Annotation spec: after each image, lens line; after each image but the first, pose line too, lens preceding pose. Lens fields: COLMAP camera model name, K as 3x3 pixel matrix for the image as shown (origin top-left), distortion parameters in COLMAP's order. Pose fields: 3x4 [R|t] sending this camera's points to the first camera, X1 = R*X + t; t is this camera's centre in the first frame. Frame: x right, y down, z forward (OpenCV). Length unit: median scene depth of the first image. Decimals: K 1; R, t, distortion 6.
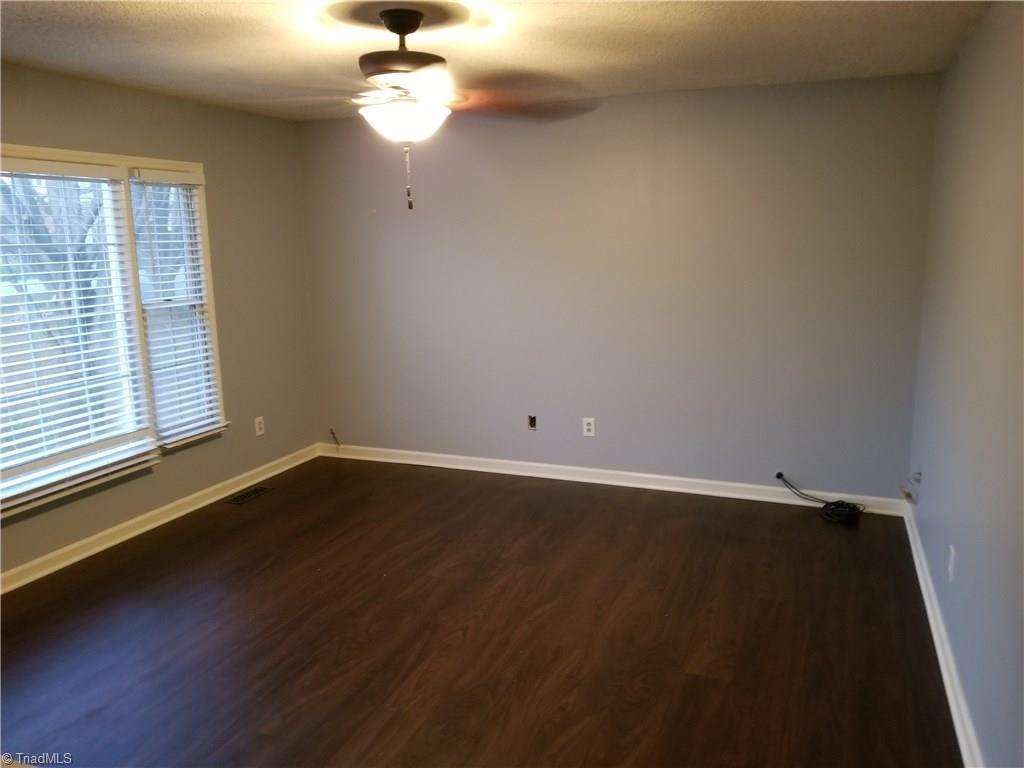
lens RADIAL K [[794.8, 0, 512.0], [0, 794.8, 384.0], [0, 0, 1]] dist [0.055527, -0.068615]
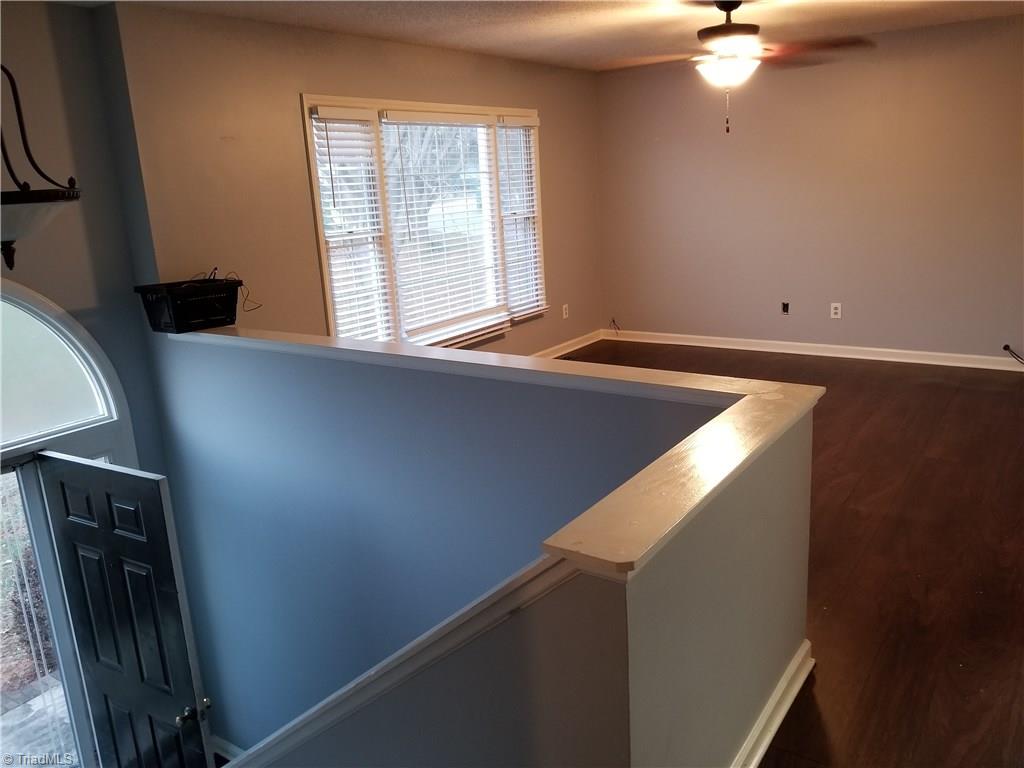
lens RADIAL K [[794.8, 0, 512.0], [0, 794.8, 384.0], [0, 0, 1]] dist [0.055527, -0.068615]
pose [[0.972700, 0.028585, -0.230301, -0.110939], [-0.010759, 0.996873, 0.078290, 0.081729], [0.231819, -0.073675, 0.969965, -0.355417]]
